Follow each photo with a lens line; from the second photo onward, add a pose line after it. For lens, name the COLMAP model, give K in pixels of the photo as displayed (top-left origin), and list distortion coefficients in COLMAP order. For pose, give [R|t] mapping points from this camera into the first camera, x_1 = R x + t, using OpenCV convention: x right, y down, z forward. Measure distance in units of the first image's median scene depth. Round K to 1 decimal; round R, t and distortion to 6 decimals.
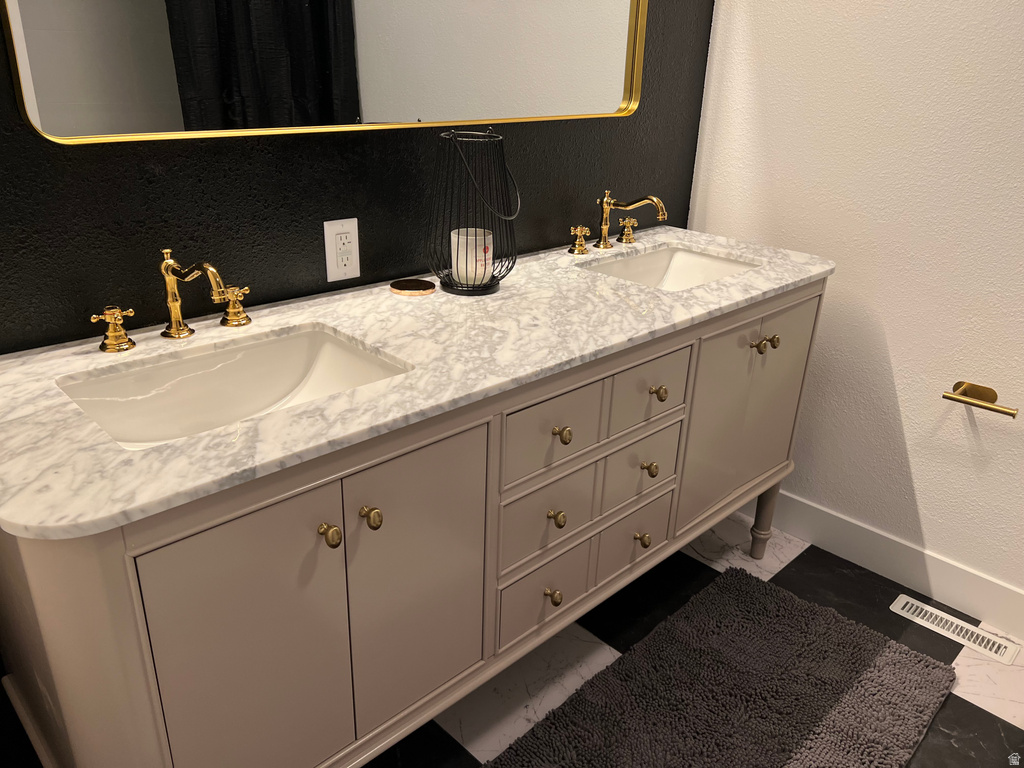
lens RADIAL K [[772.0, 0, 513.5], [0, 772.0, 377.9], [0, 0, 1]] dist [0.045390, -0.059901]
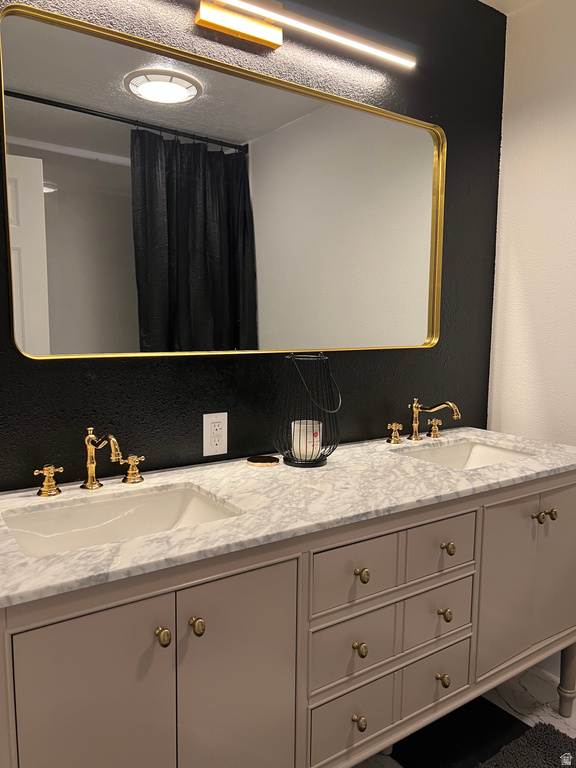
lens RADIAL K [[579.0, 0, 289.9], [0, 579.0, 378.9], [0, 0, 1]] dist [0.045390, -0.059901]
pose [[0.985466, -0.007842, -0.169689, 0.103658], [-0.043441, 0.954082, -0.296378, 0.051369], [0.164222, 0.299442, 0.939875, -0.009871]]
